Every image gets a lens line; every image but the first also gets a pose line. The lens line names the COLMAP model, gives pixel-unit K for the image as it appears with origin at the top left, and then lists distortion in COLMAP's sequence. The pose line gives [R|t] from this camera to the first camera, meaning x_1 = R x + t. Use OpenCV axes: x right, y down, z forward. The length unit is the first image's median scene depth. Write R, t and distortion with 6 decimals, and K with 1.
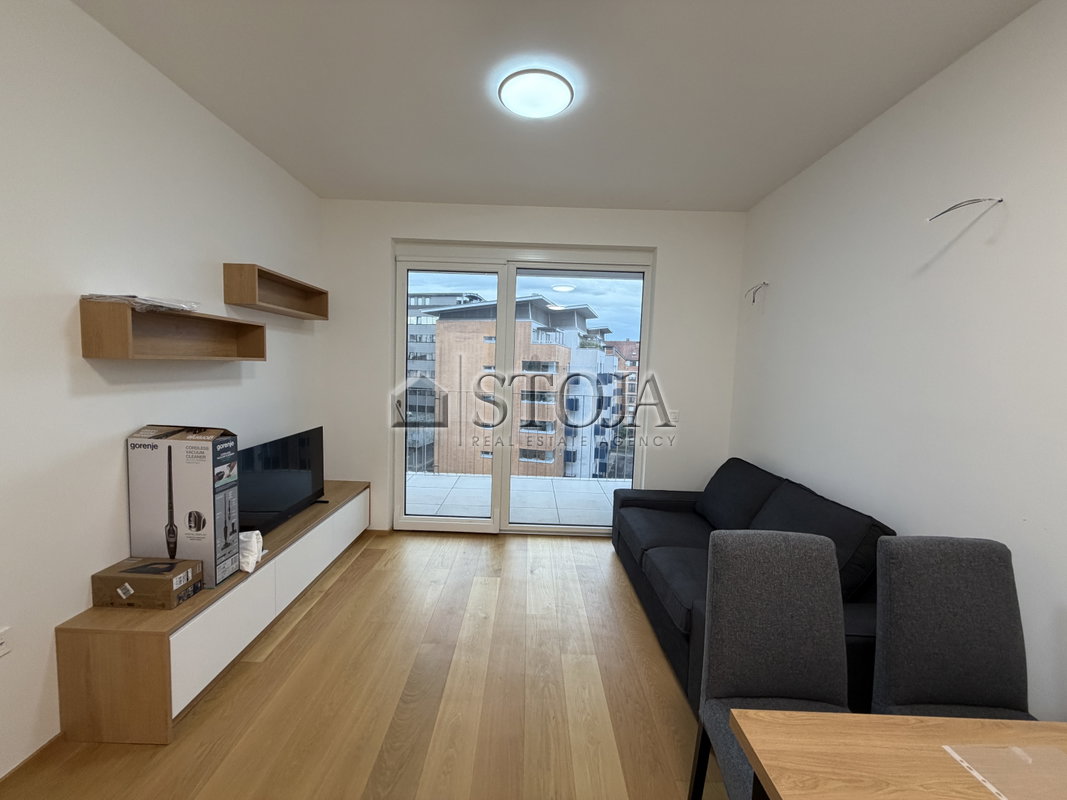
lens RADIAL K [[423.9, 0, 531.8], [0, 423.9, 397.9], [0, 0, 1]] dist [-0.000027, -0.000139]
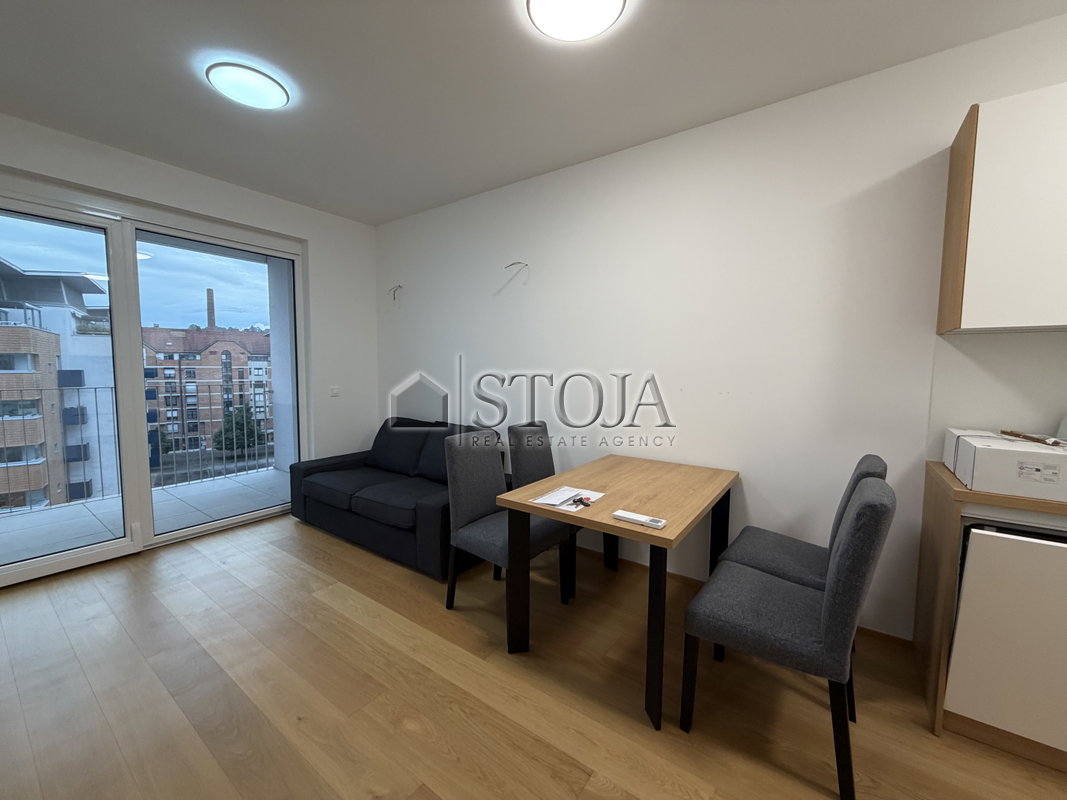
lens RADIAL K [[423.9, 0, 528.8], [0, 423.9, 400.8], [0, 0, 1]] dist [-0.000027, -0.000139]
pose [[0.579884, -0.093950, 0.809264, -0.273550], [0.074985, 0.995267, 0.061813, 0.033805], [-0.811241, 0.024838, 0.584184, -0.094622]]
